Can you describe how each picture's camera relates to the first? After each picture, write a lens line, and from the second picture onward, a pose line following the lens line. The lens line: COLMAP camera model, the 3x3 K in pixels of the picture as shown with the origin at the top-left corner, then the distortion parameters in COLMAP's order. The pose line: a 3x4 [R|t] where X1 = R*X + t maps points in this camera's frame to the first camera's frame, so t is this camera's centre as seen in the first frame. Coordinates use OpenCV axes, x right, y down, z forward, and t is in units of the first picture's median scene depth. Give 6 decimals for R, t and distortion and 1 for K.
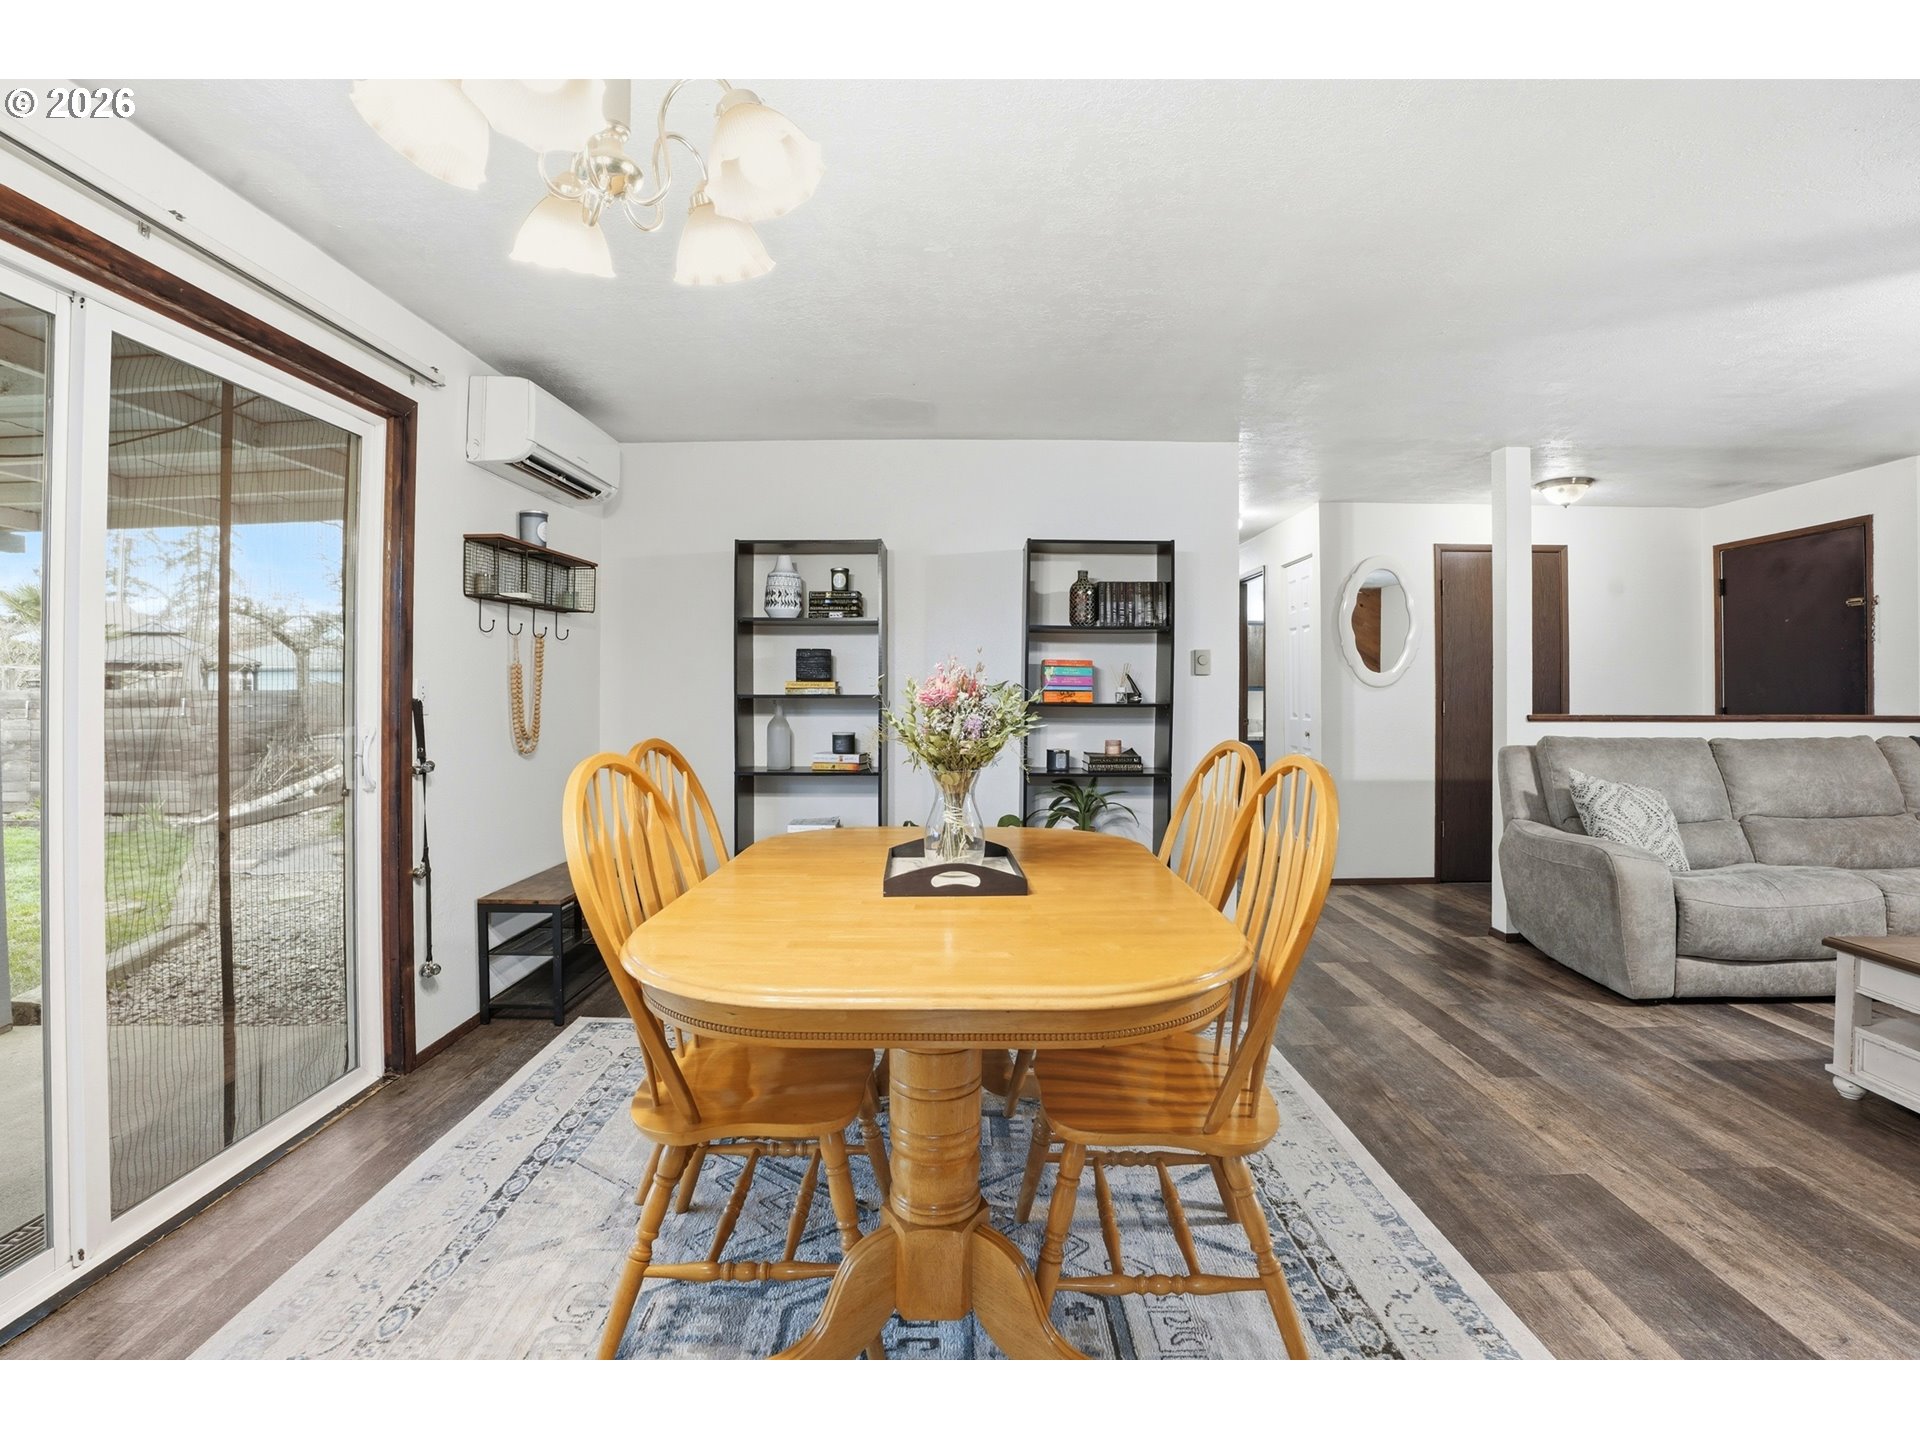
lens RADIAL K [[915.1, 0, 955.5], [0, 915.1, 683.7], [0, 0, 1]] dist [-0.068769, 0.016929]
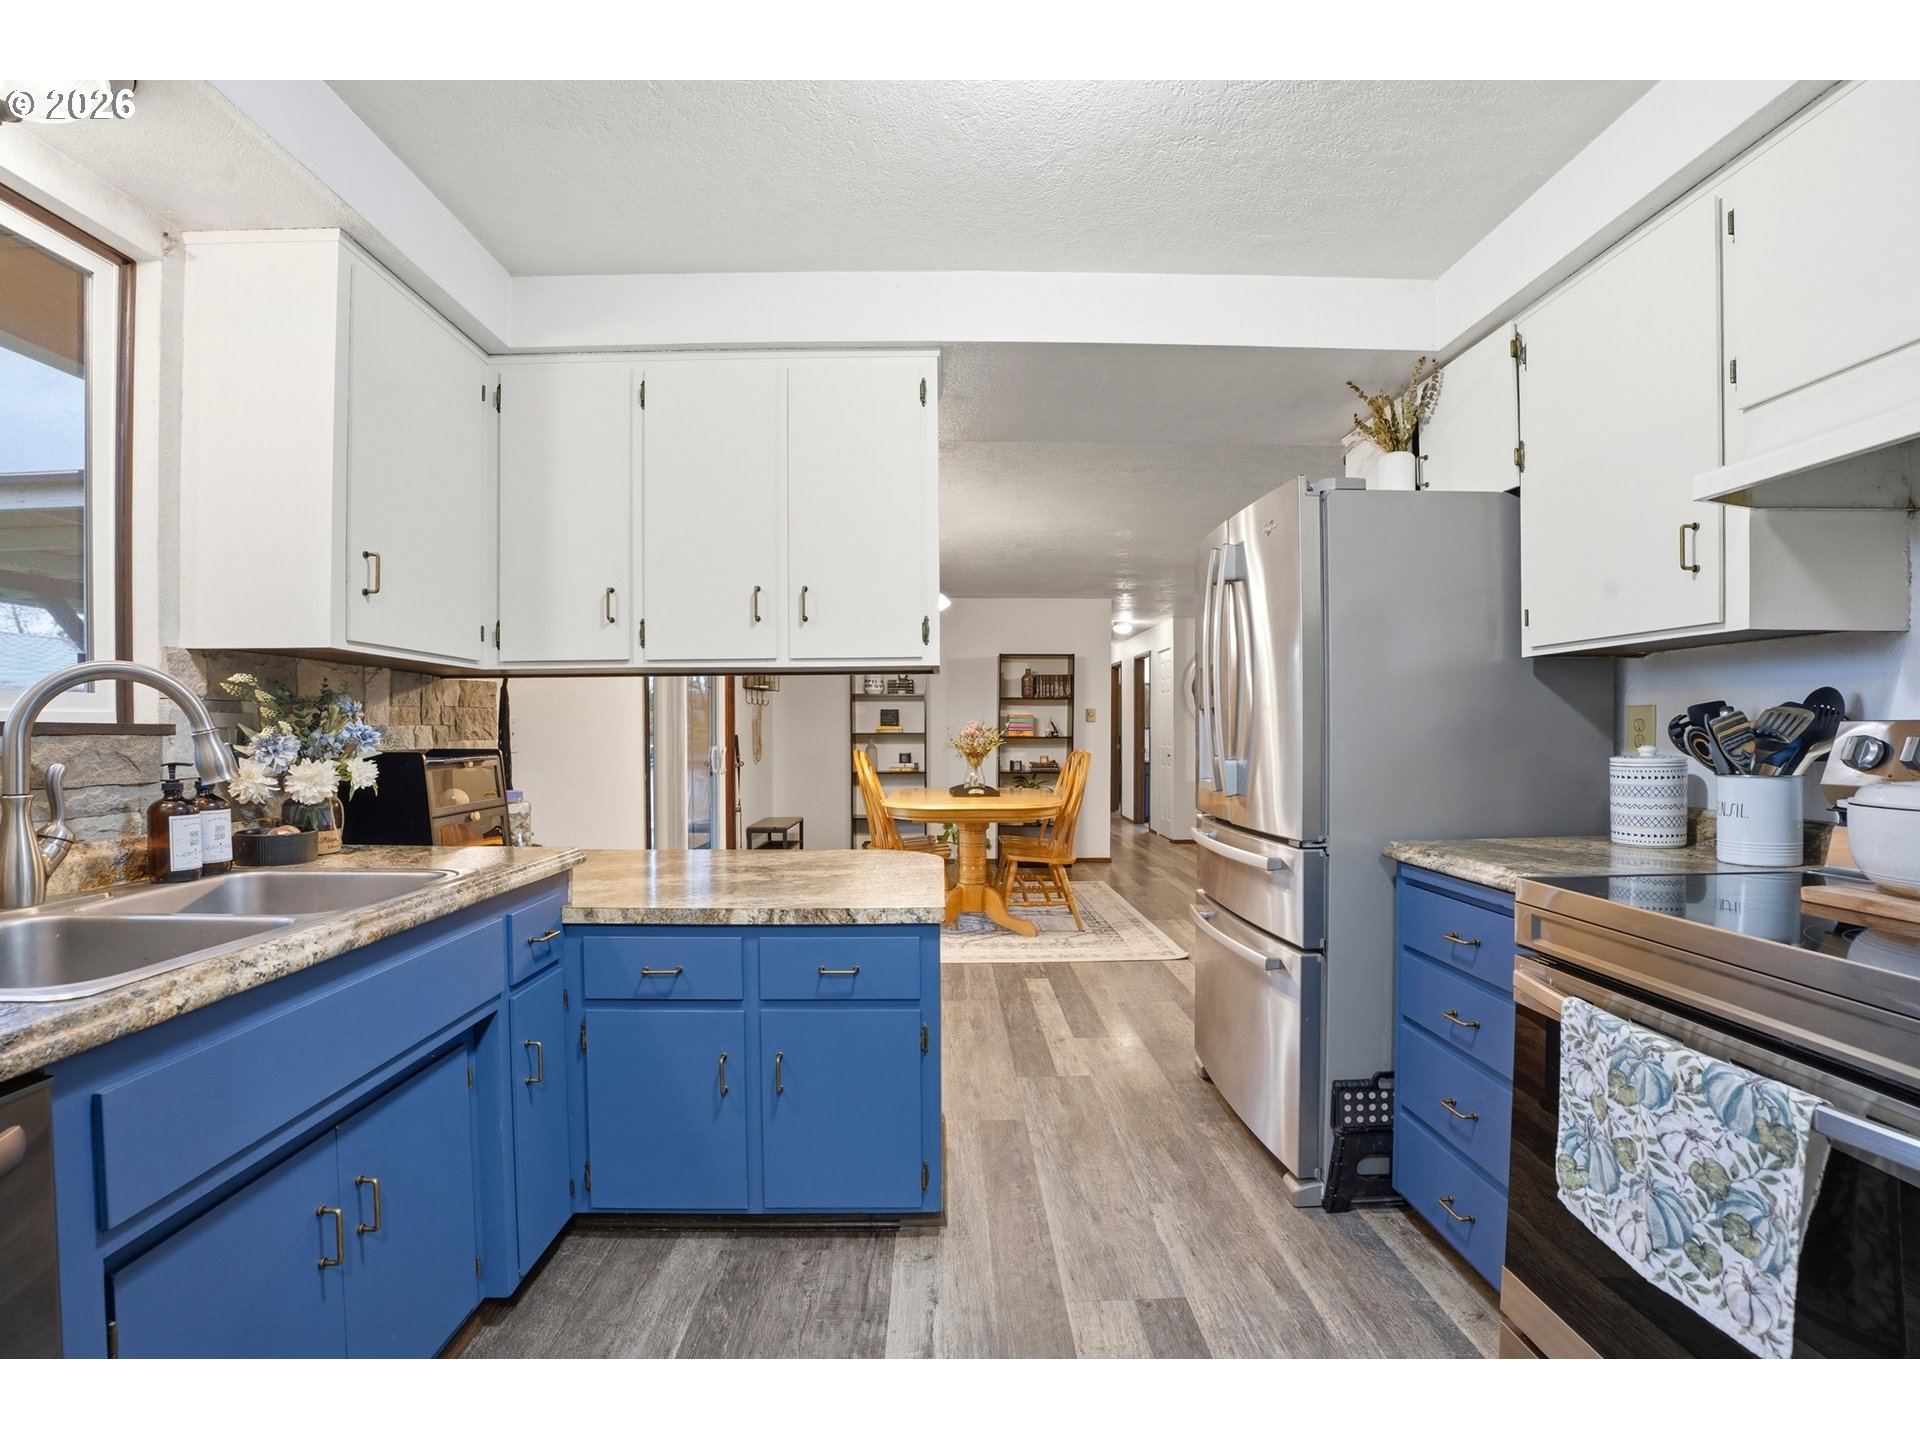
lens RADIAL K [[889.6, 0, 931.9], [0, 889.6, 735.0], [0, 0, 1]] dist [-0.052530, 0.000583]
pose [[0.999993, -0.003585, 0.000550, -0.067732], [0.003577, 0.999907, 0.013158, -0.008191], [-0.000597, -0.013156, 0.999913, -0.901252]]
